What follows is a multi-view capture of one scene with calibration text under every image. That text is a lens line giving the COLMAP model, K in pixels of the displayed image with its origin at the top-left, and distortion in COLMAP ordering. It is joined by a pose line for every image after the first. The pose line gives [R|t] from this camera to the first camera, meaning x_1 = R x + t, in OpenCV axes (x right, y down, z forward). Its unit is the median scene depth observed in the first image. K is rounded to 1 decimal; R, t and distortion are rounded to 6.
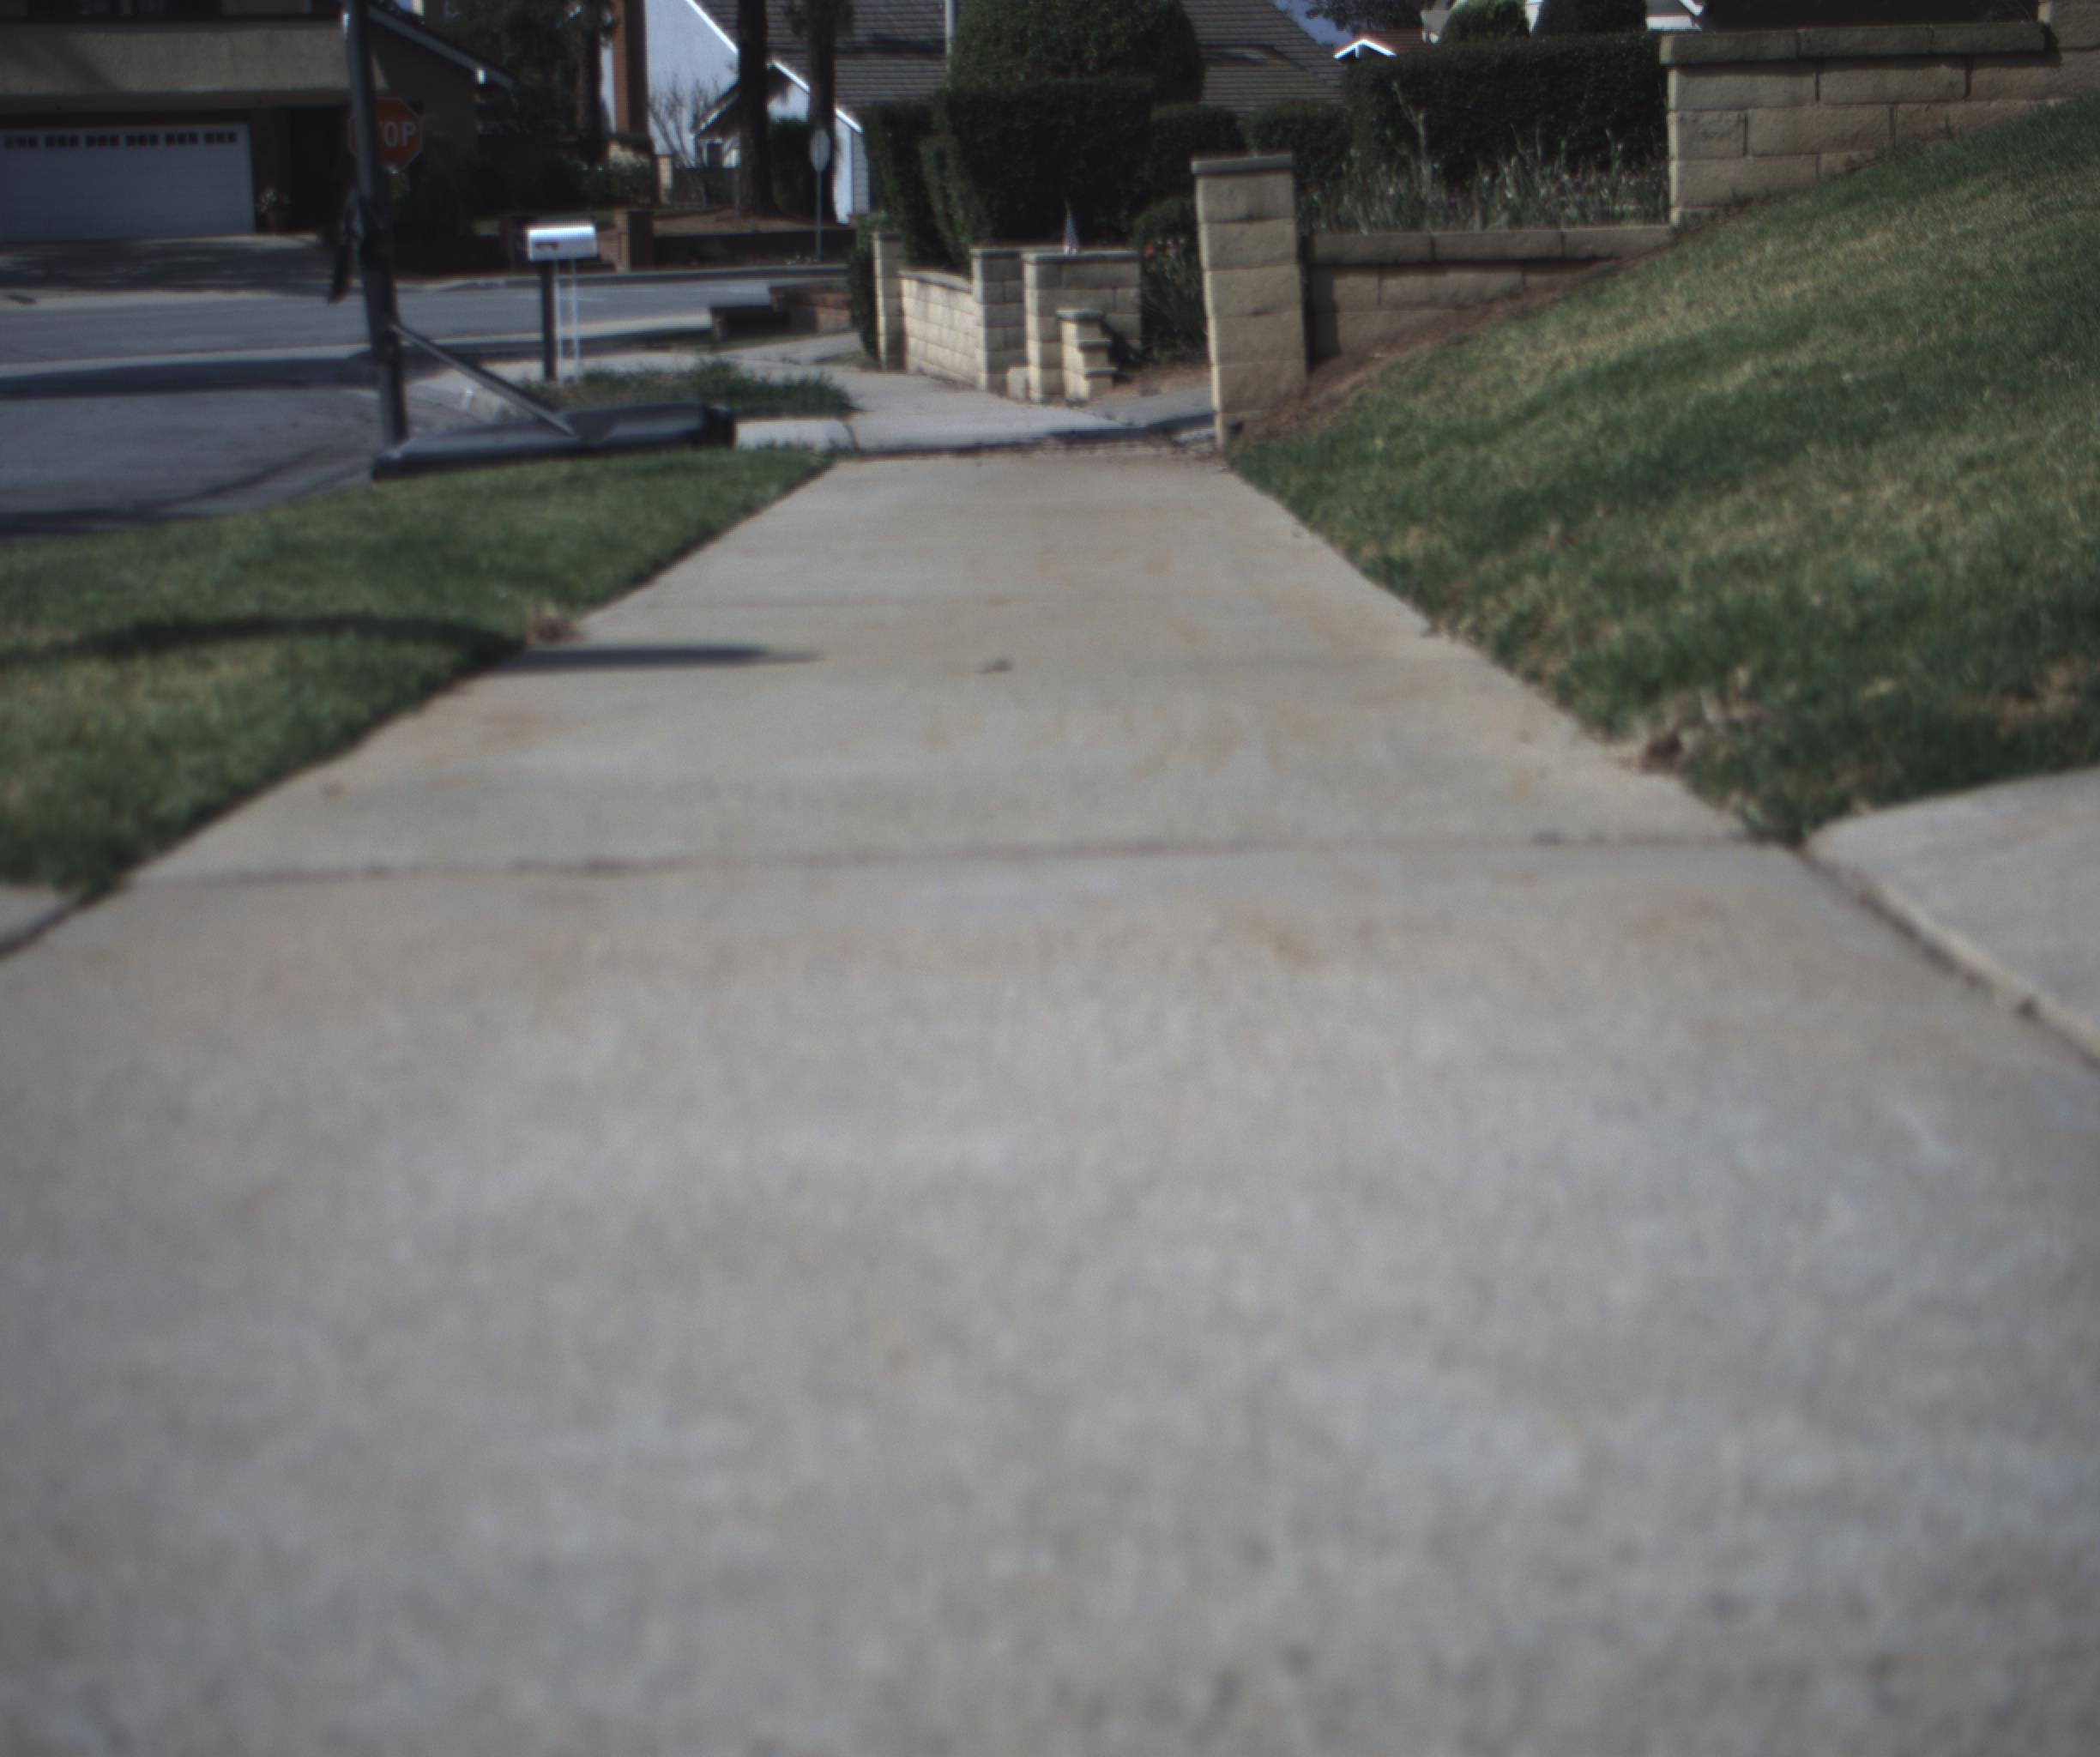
lens RADIAL K [[3923.7, 0, 1050.0], [0, 3923.7, 878.5], [0, 0, 1]] dist [-0.185401, 0.856989]
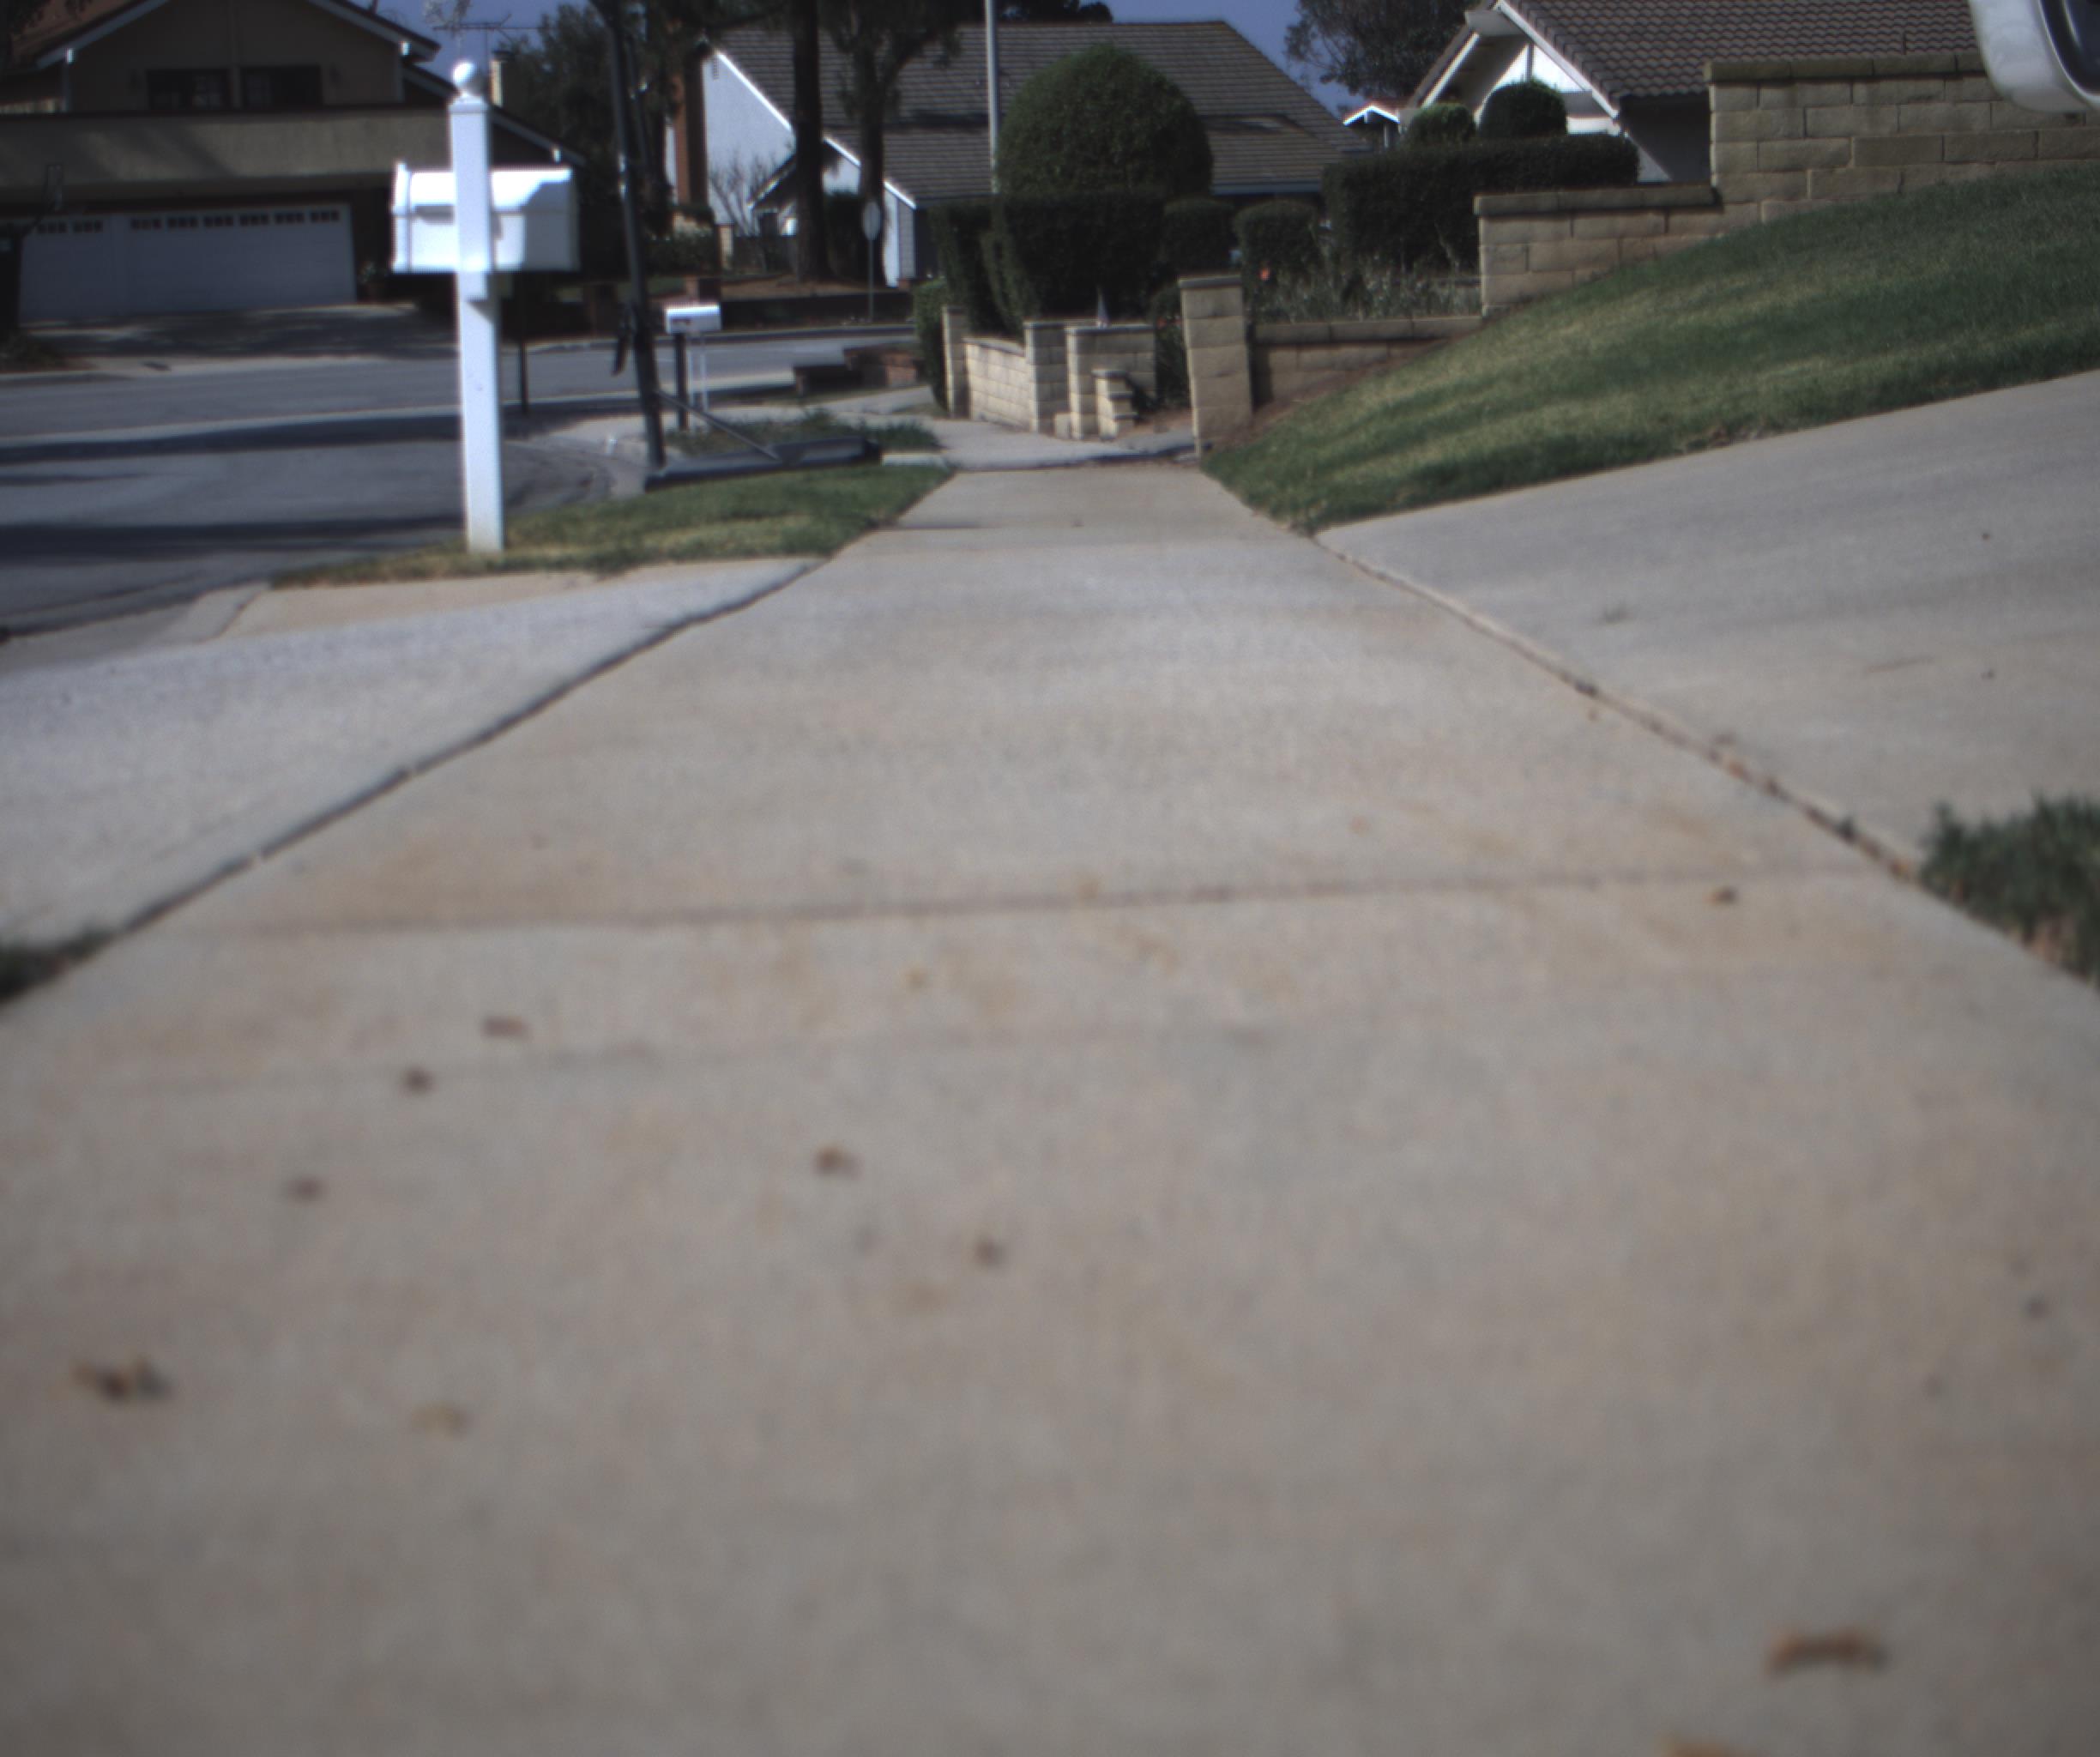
lens RADIAL K [[3923.7, 0, 1050.0], [0, 3923.7, 878.5], [0, 0, 1]] dist [-0.185401, 0.856989]
pose [[0.999879, -0.012306, -0.009501, -0.001600], [0.012186, 0.999846, -0.012666, 0.034156], [0.009655, 0.012549, 0.999875, -0.253146]]
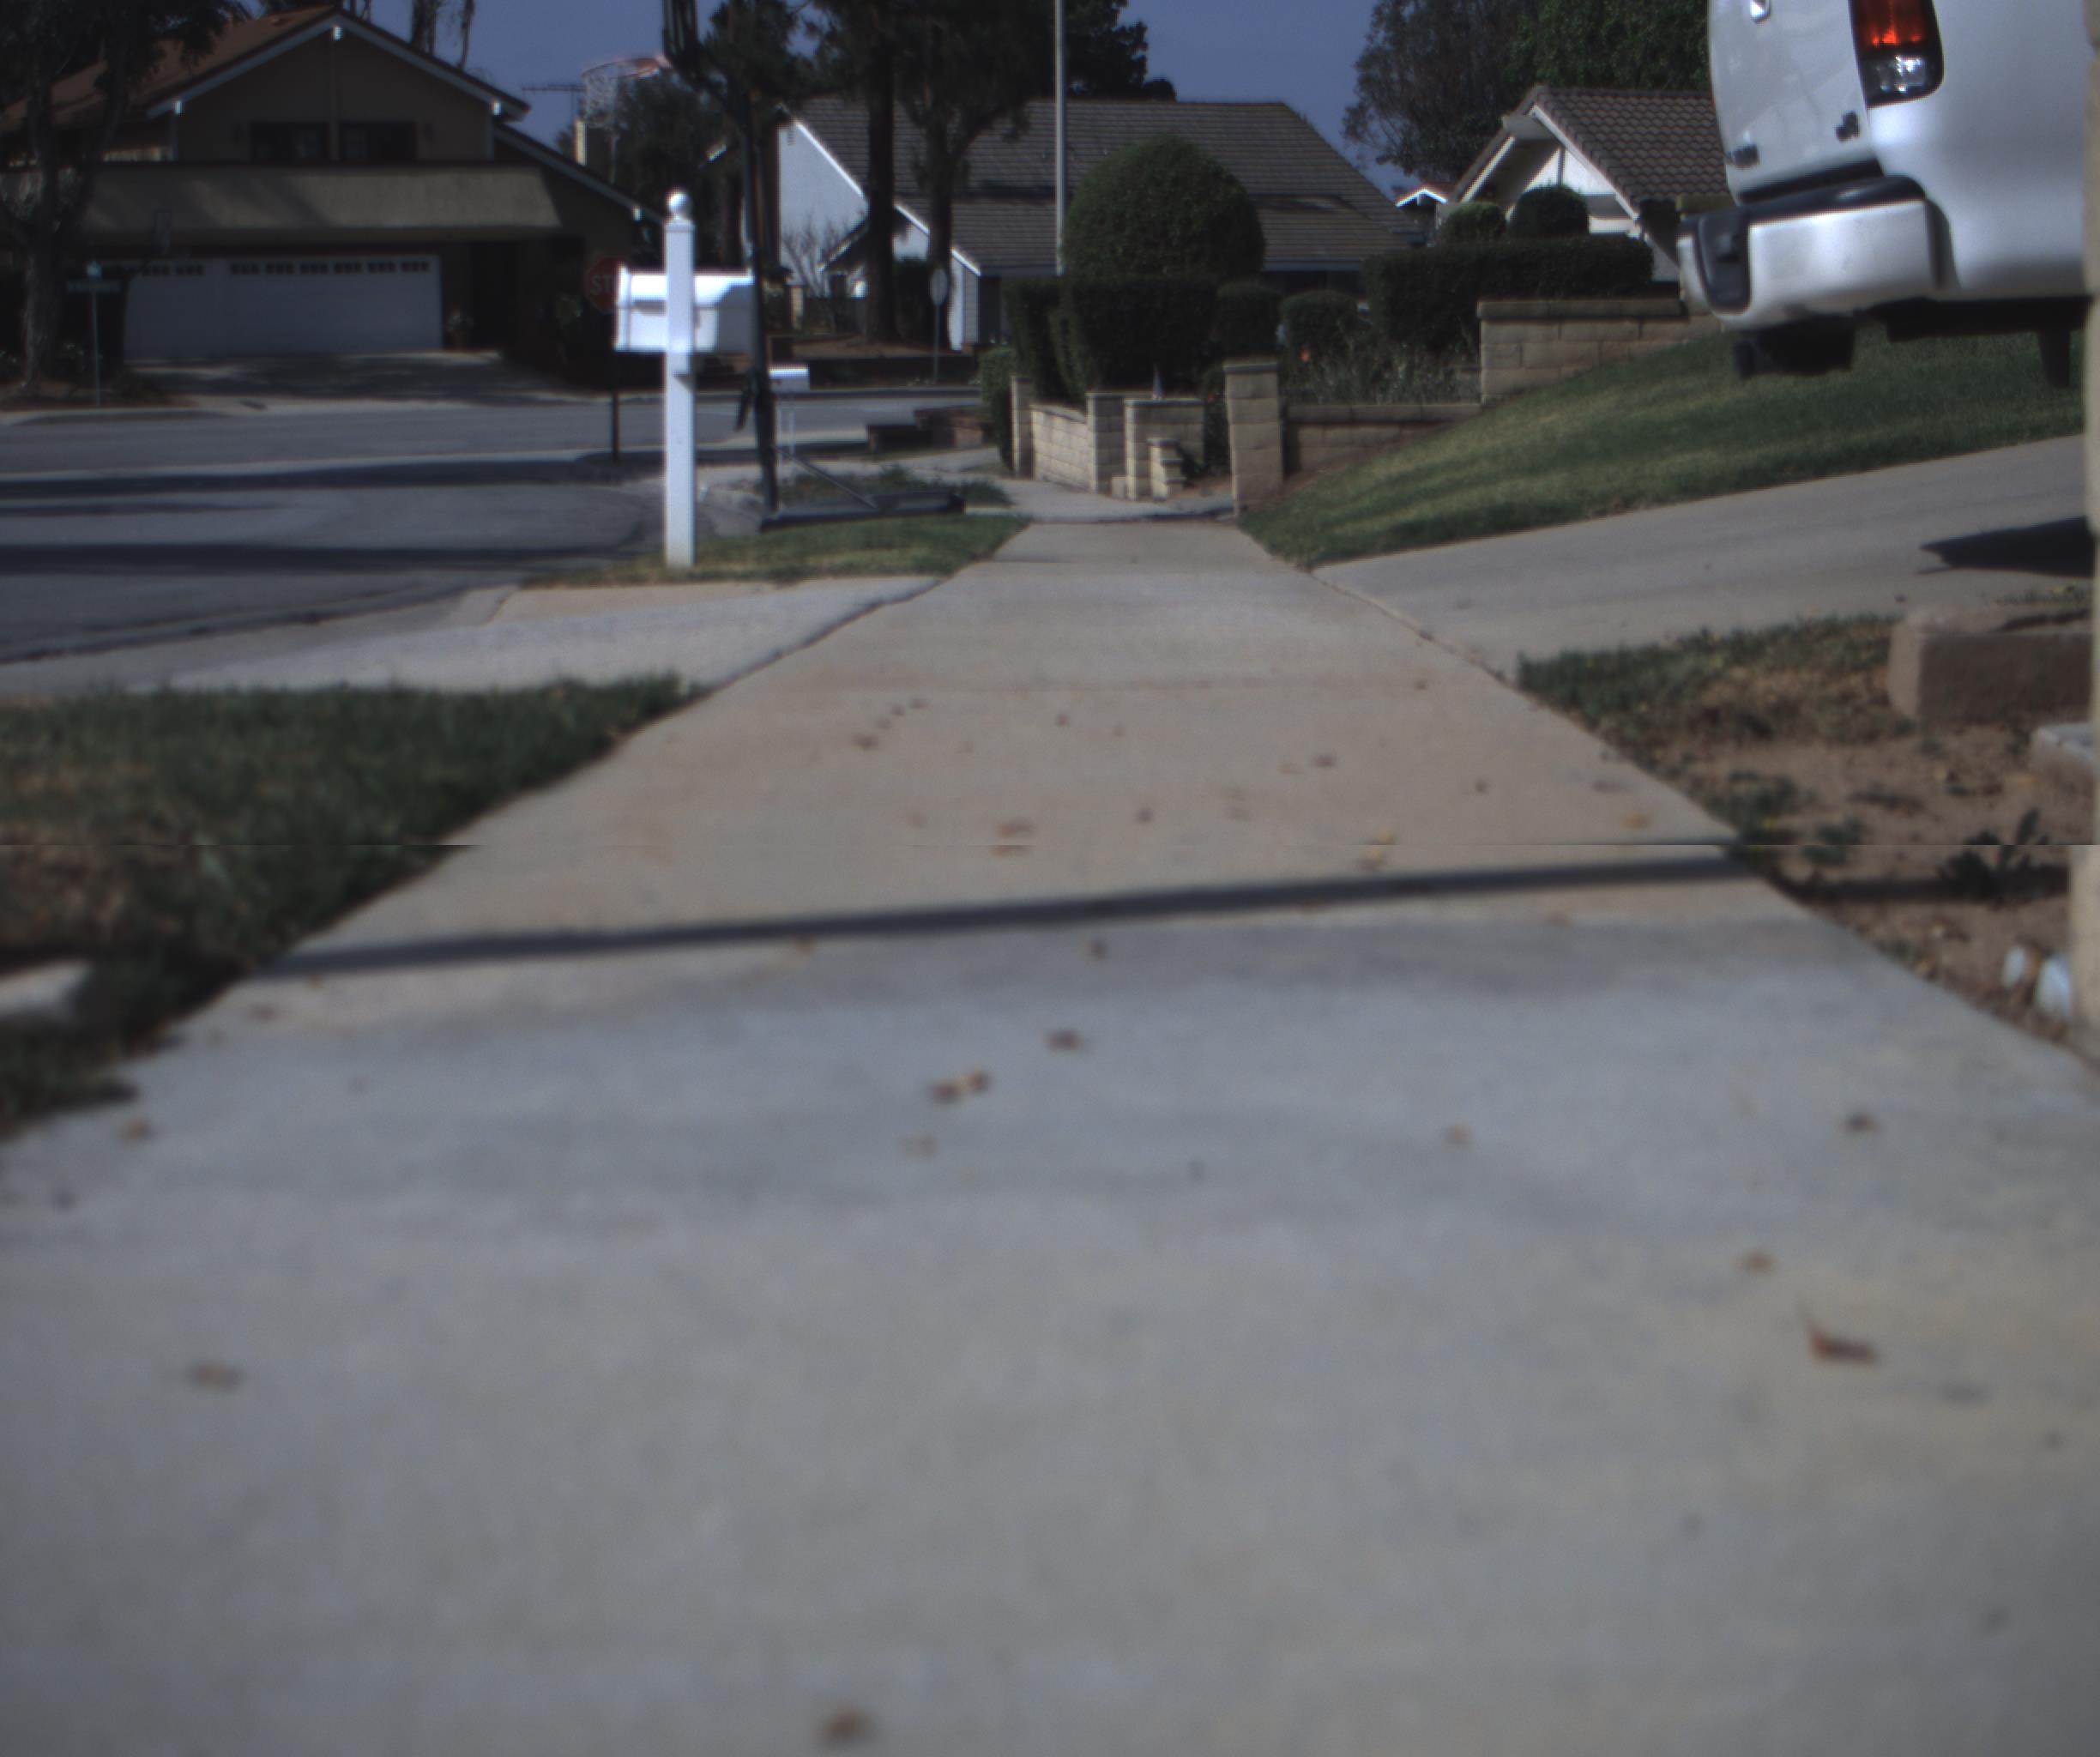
lens RADIAL K [[3923.7, 0, 1050.0], [0, 3923.7, 878.5], [0, 0, 1]] dist [-0.185401, 0.856989]
pose [[0.999632, 0.019198, -0.019185, -0.002644], [-0.019742, 0.999397, -0.028569, 0.050336], [0.018625, 0.028937, 0.999408, -0.373076]]
